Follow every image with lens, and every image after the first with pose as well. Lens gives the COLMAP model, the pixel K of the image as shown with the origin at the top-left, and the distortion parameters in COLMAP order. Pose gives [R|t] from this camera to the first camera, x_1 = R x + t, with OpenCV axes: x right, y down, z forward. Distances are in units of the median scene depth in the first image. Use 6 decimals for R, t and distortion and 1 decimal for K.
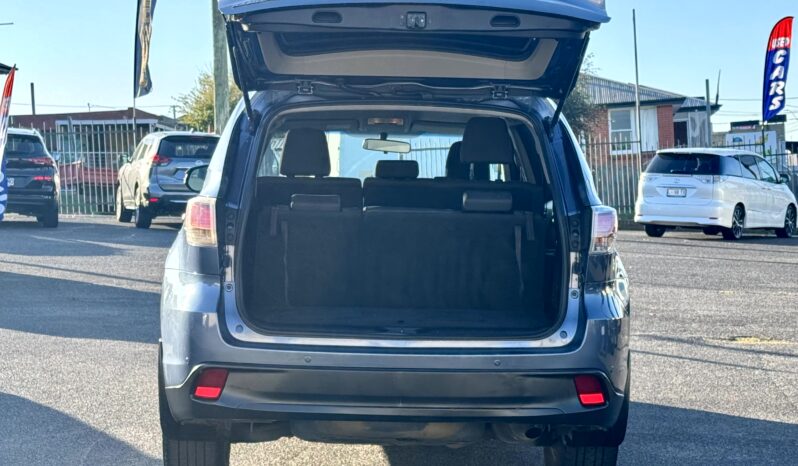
lens RADIAL K [[1705.3, 0, 392.0], [0, 1705.3, 237.6], [0, 0, 1]] dist [0.105610, 0.000000]
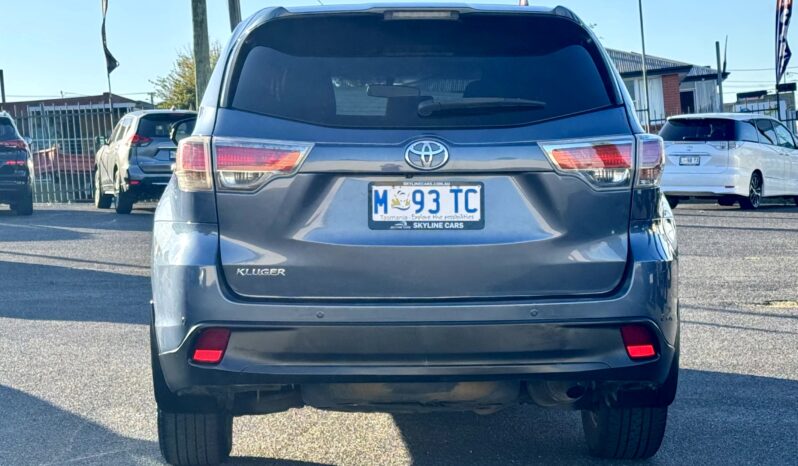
lens RADIAL K [[1794.2, 0, 398.6], [0, 1794.2, 233.6], [0, 0, 1]] dist [0.111459, 0.000000]
pose [[0.999589, -0.027761, 0.007171, -0.008851], [0.027720, 0.999599, 0.005752, 0.015732], [-0.007328, -0.005551, 0.999958, 0.043739]]
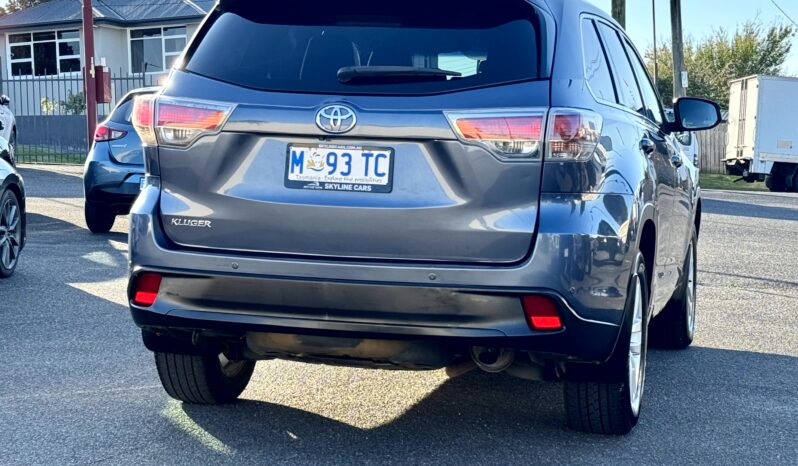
lens RADIAL K [[1705.3, 0, 399.9], [0, 1705.3, 231.1], [0, 0, 1]] dist [0.105610, 0.000000]
pose [[0.961375, 0.027813, -0.273834, 0.184672], [-0.025601, 0.999604, 0.011646, 0.024499], [0.274050, -0.004186, 0.961706, 0.076098]]
